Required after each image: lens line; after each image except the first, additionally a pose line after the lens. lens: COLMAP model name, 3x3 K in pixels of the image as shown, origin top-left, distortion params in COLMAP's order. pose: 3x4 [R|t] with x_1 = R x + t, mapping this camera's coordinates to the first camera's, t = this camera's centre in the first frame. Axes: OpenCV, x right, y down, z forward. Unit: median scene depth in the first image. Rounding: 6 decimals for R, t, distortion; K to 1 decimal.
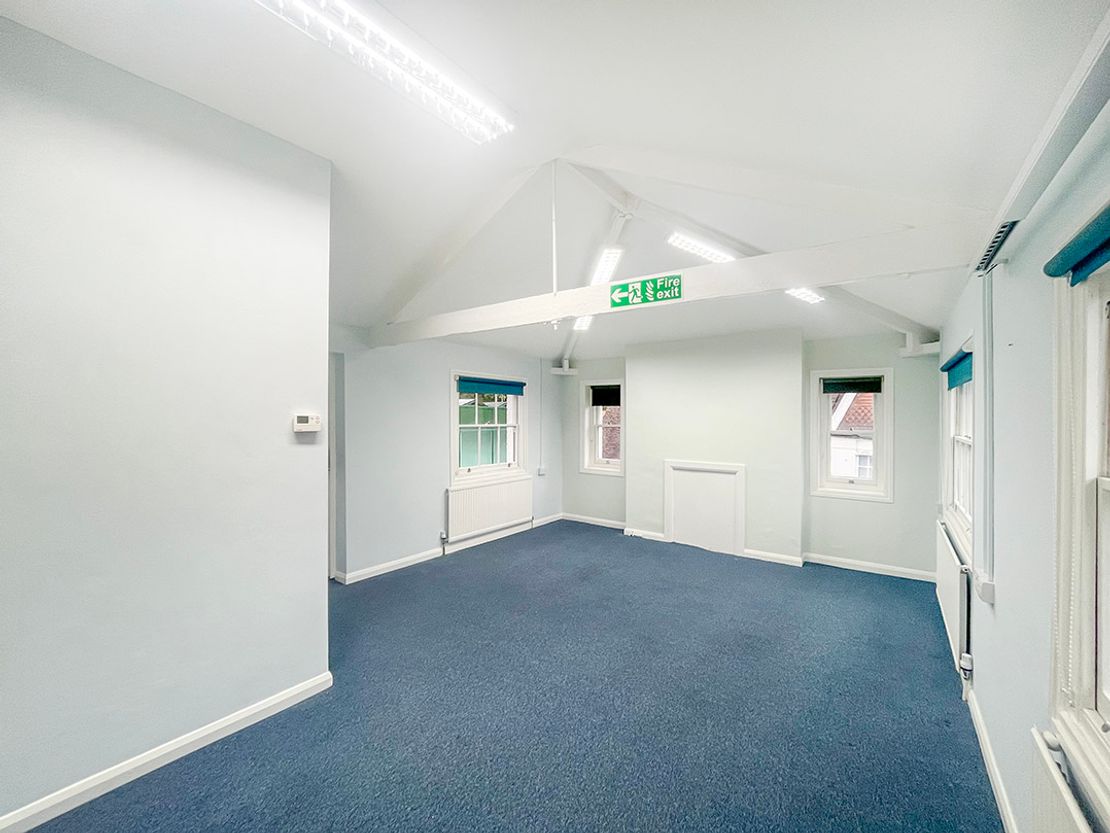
lens RADIAL K [[461.4, 0, 555.0], [0, 461.4, 416.5], [0, 0, 1]] dist [-0.000184, 0.000403]
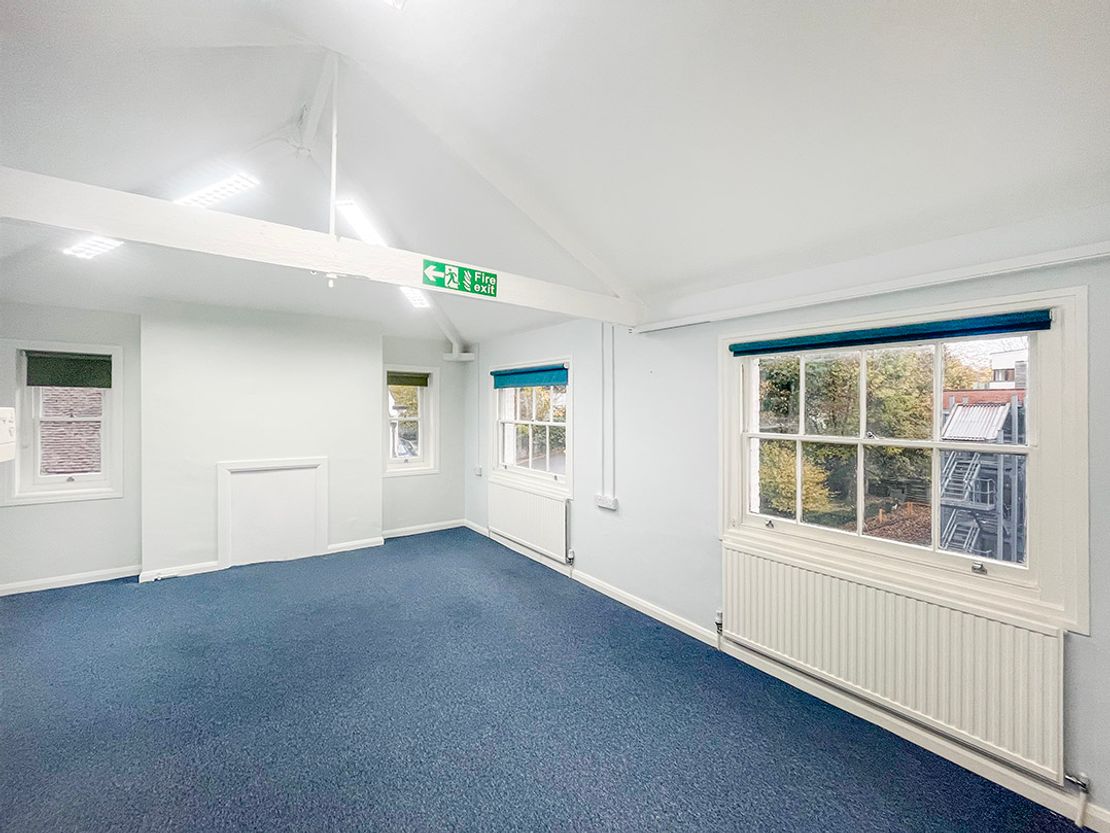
lens RADIAL K [[461.4, 0, 555.0], [0, 461.4, 416.5], [0, 0, 1]] dist [-0.000184, 0.000403]
pose [[0.299815, -0.021684, 0.953751, -0.558523], [-0.008927, 0.999634, 0.025534, -0.010143], [-0.953956, -0.016169, 0.299512, 0.440350]]
